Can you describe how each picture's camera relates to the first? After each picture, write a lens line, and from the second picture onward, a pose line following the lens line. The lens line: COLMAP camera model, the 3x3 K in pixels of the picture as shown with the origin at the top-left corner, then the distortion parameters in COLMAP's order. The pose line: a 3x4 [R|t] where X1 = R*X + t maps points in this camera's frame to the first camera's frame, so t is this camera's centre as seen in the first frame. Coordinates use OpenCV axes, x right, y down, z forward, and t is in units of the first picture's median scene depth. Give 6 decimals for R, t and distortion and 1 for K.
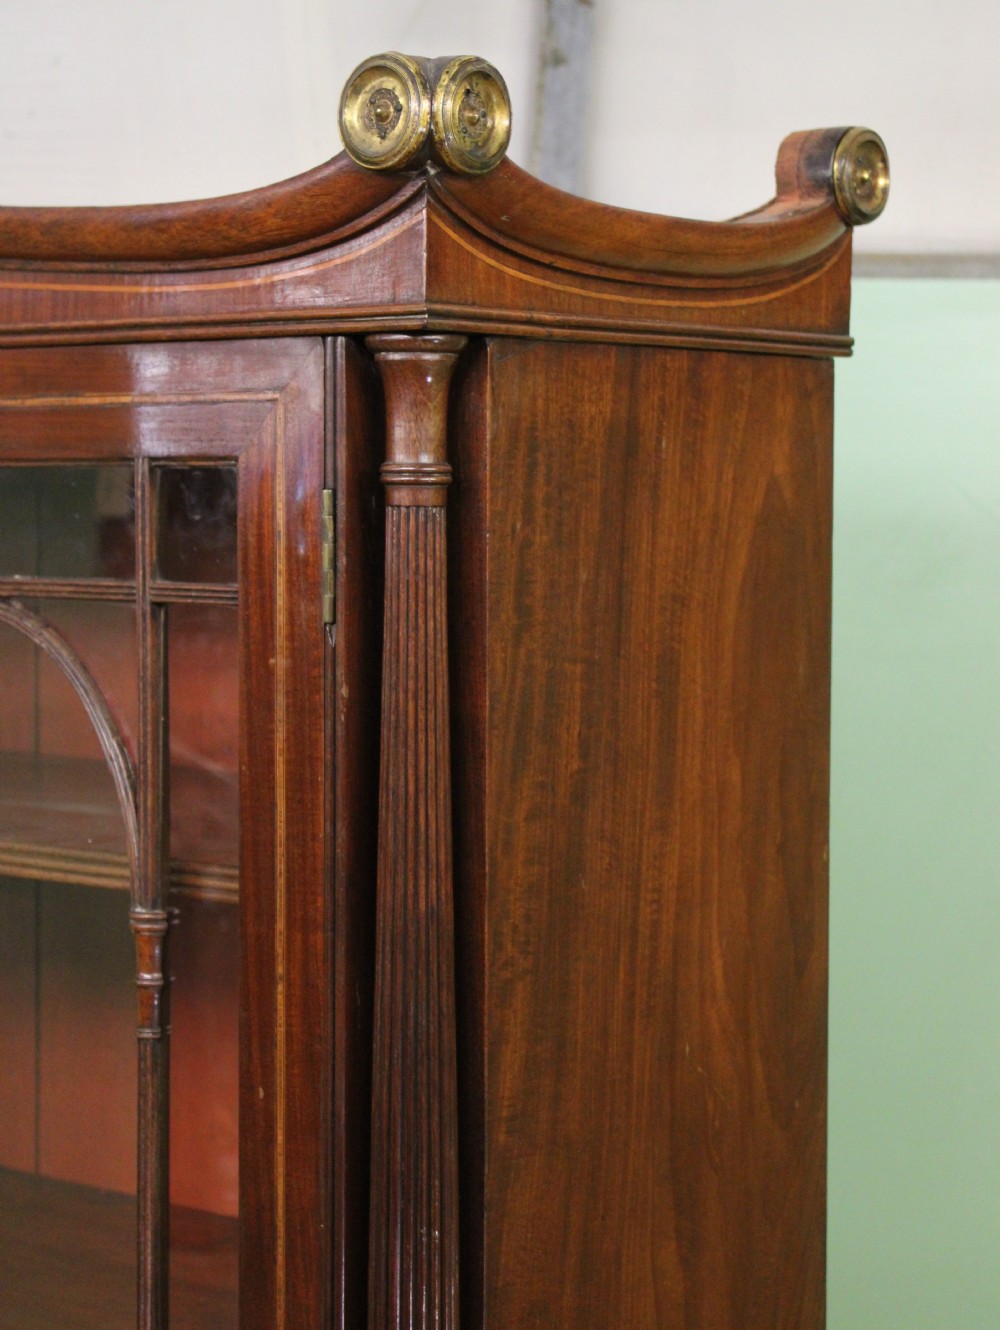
lens RADIAL K [[2963.7, 0, 497.4], [0, 2963.7, 664.7], [0, 0, 1]] dist [-0.011102, 0.229462]
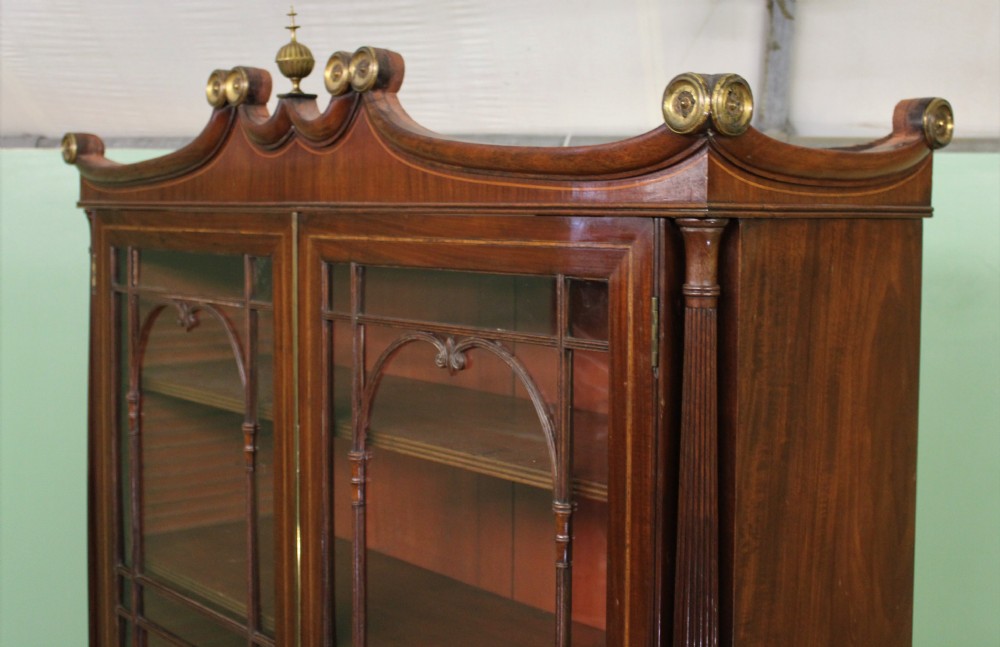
lens RADIAL K [[1335.3, 0, 502.0], [0, 1335.3, 292.6], [0, 0, 1]] dist [-0.091912, 0.053228]
pose [[0.984141, 0.009999, -0.177105, -0.001596], [-0.008006, 0.999896, 0.011963, -0.069354], [0.177206, -0.010356, 0.984119, 0.126562]]
